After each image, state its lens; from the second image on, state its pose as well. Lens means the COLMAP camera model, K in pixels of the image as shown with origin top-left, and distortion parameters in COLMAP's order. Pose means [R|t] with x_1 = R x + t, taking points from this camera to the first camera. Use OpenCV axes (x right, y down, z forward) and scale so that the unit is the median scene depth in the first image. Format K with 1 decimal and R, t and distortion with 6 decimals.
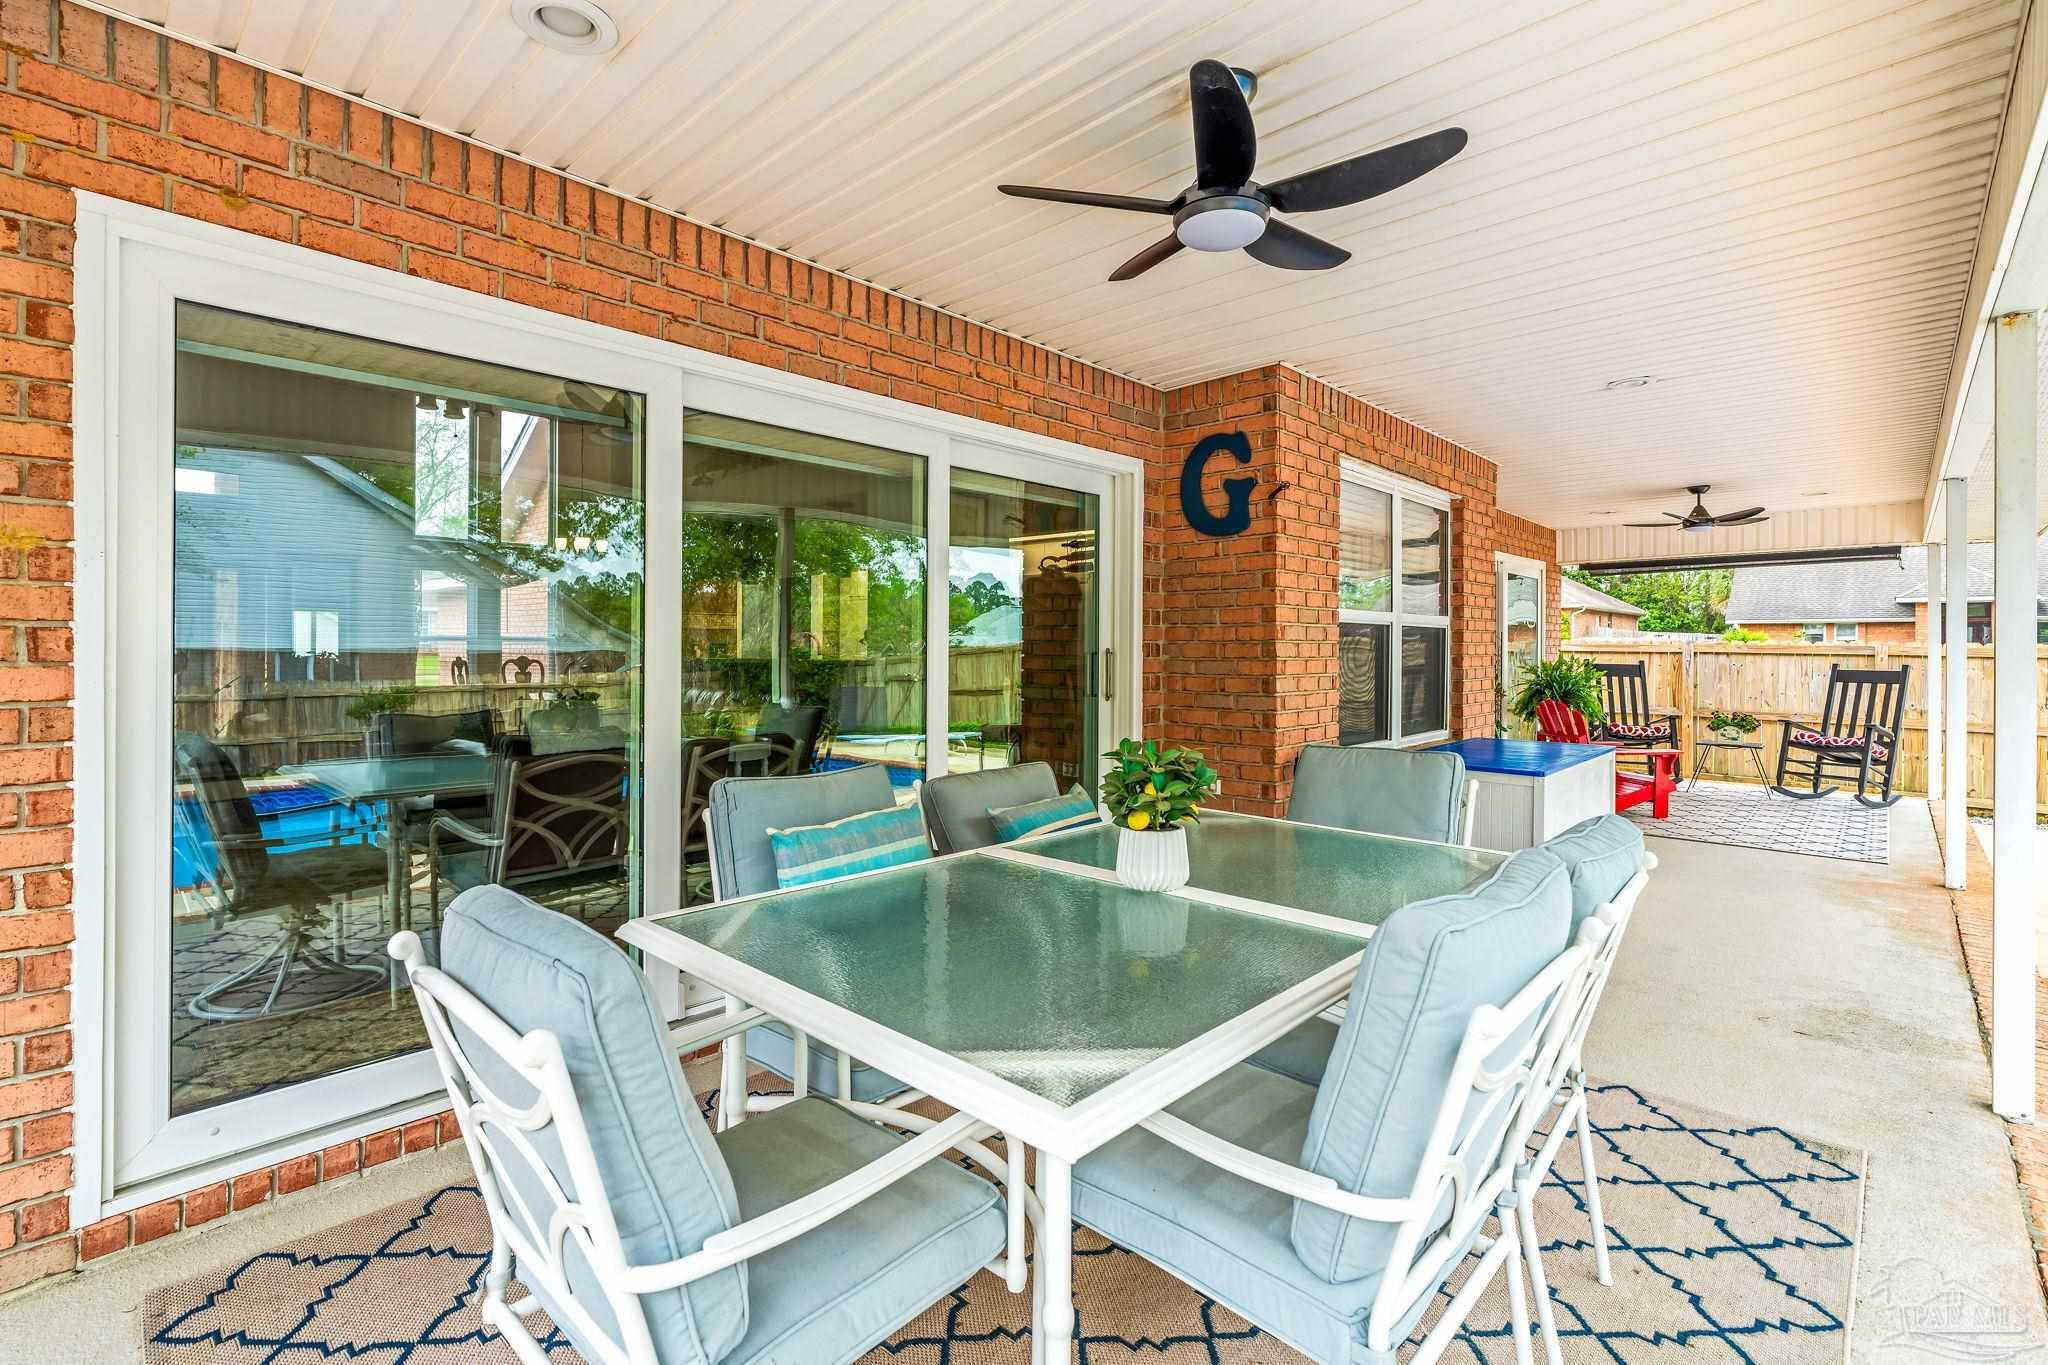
lens RADIAL K [[933.6, 0, 1002.5], [0, 933.6, 650.2], [0, 0, 1]] dist [-0.010536, 0.002370]
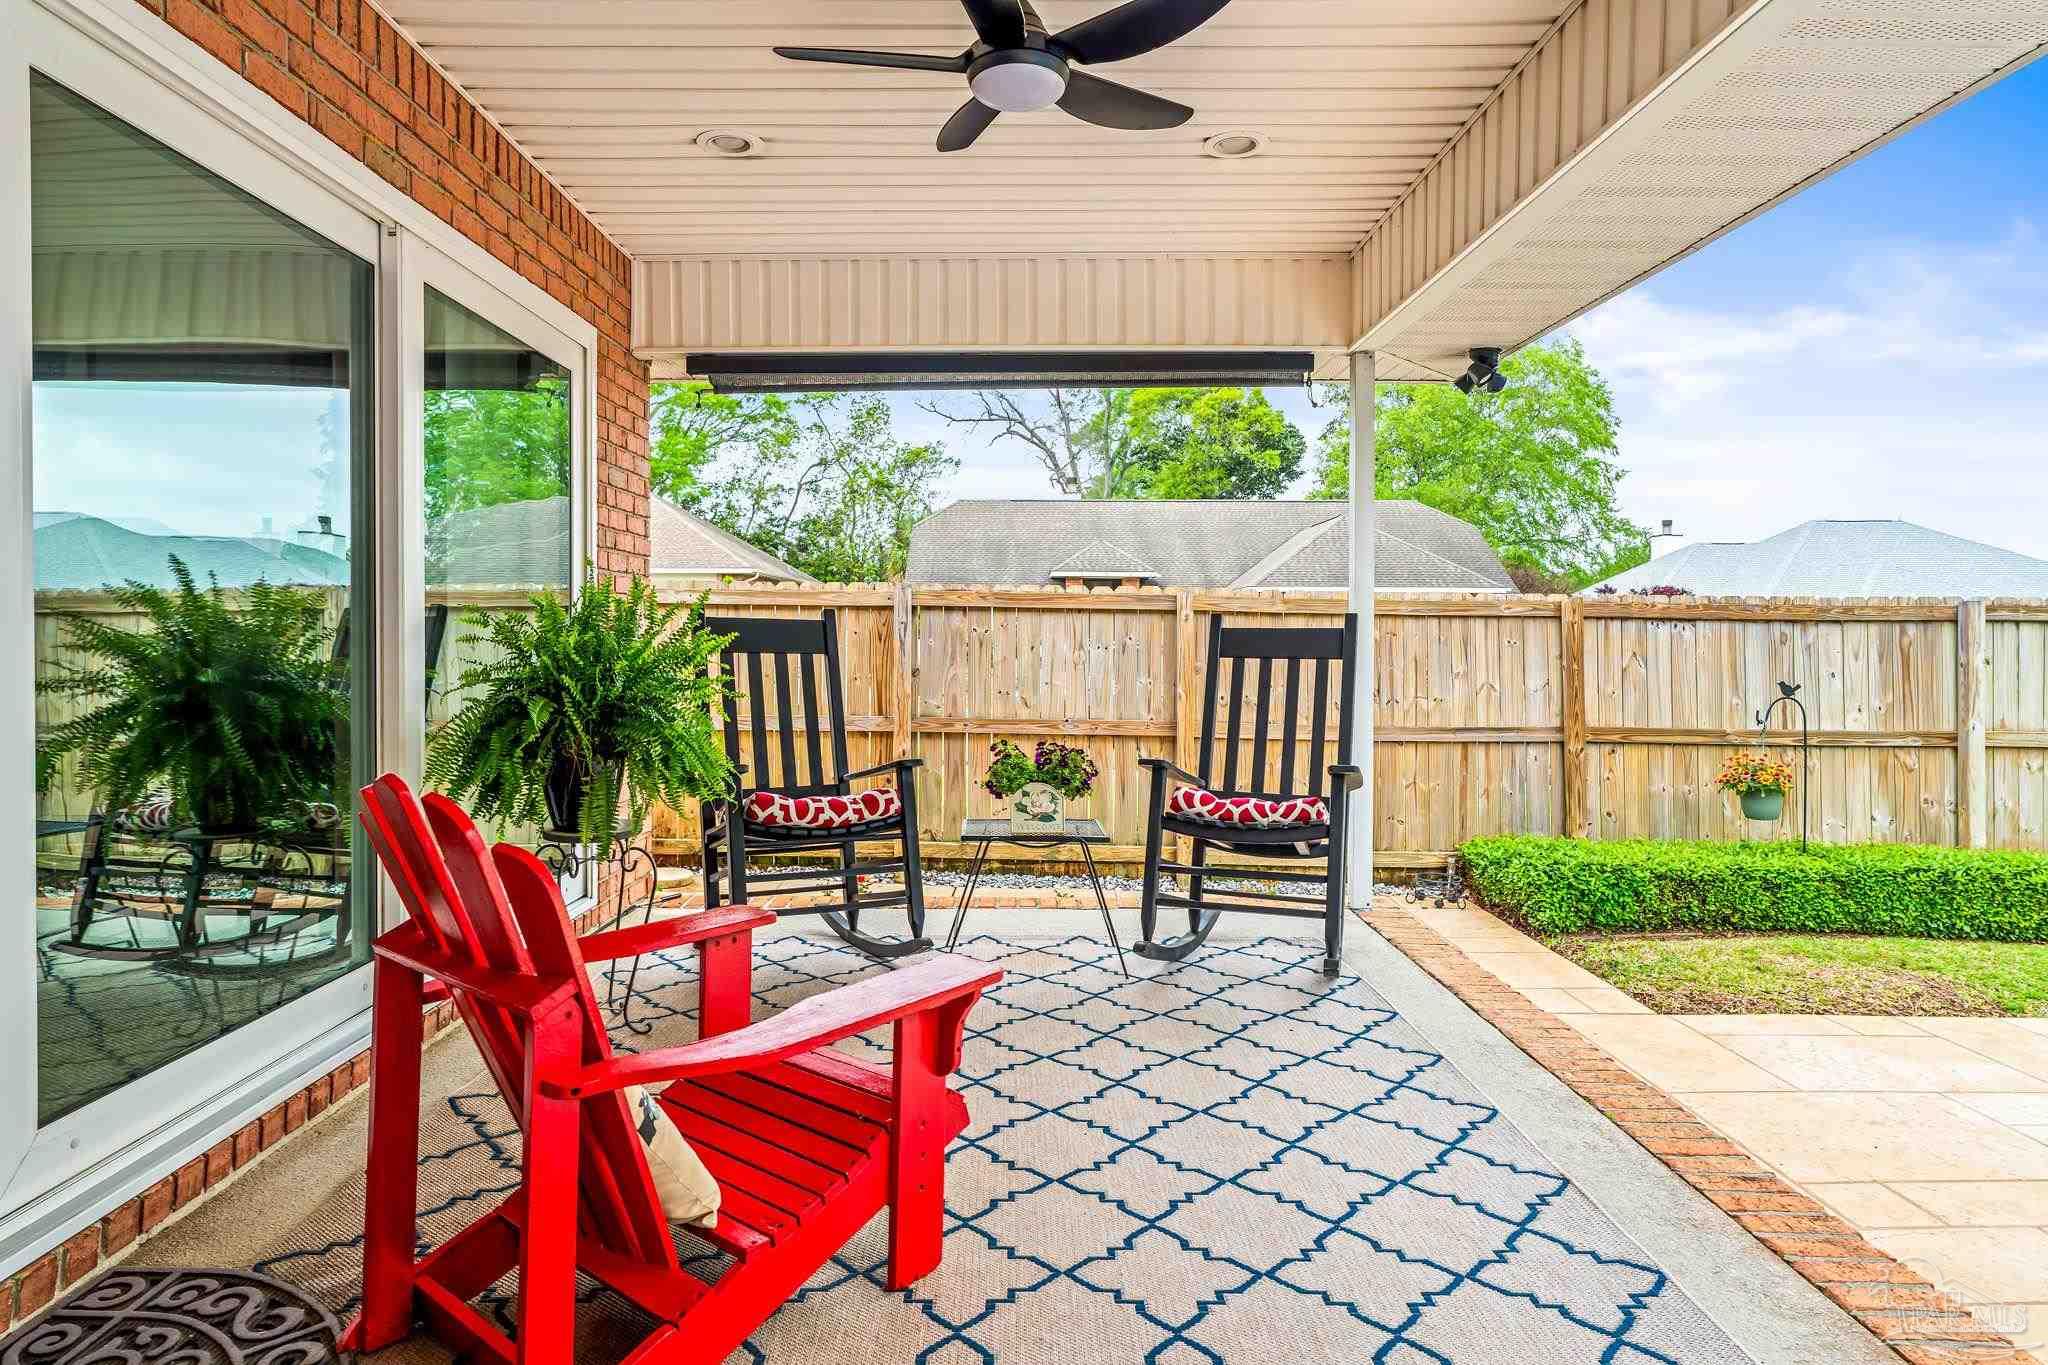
lens RADIAL K [[1184.9, 0, 1018.4], [0, 1184.9, 641.5], [0, 0, 1]] dist [-0.001750, -0.000179]
pose [[0.718071, -0.005212, 0.695951, 0.428341], [0.001066, 0.999979, 0.006389, 0.022239], [-0.695970, -0.003846, 0.718061, 0.630825]]
